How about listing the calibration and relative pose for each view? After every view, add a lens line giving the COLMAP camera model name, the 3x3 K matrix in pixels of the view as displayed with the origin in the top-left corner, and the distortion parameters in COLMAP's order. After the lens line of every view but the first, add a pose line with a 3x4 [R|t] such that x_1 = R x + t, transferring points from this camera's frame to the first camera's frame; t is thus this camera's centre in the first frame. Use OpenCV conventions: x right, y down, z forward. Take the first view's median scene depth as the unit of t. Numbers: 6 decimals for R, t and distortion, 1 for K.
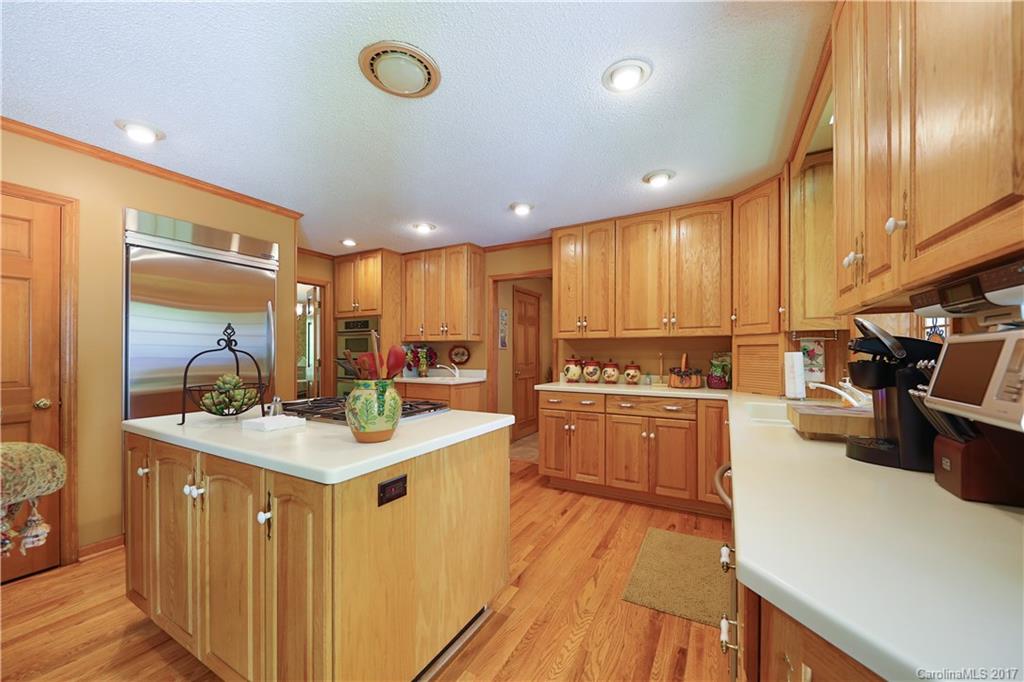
lens RADIAL K [[376.1, 0, 515.5], [0, 376.1, 351.3], [0, 0, 1]] dist [-0.001690, -0.000194]
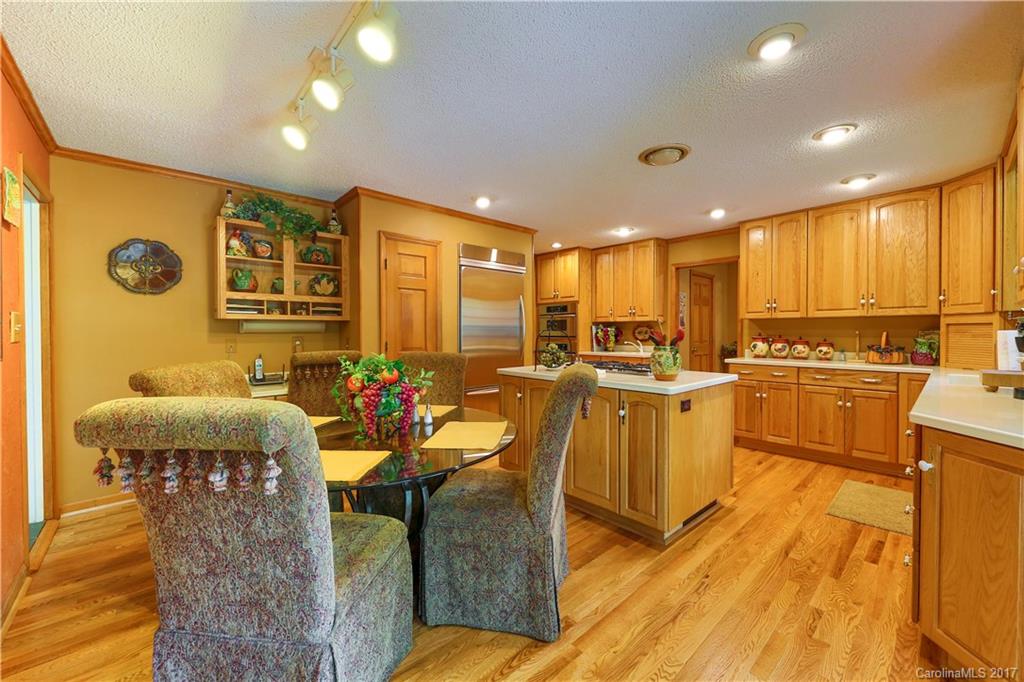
lens RADIAL K [[396.9, 0, 507.4], [0, 396.9, 333.9], [0, 0, 1]] dist [-0.009701, -0.000861]
pose [[0.942387, 0.001586, -0.334521, -0.191066], [0.001476, 0.999959, 0.008897, 0.000543], [0.334521, -0.008878, 0.942346, -0.420073]]
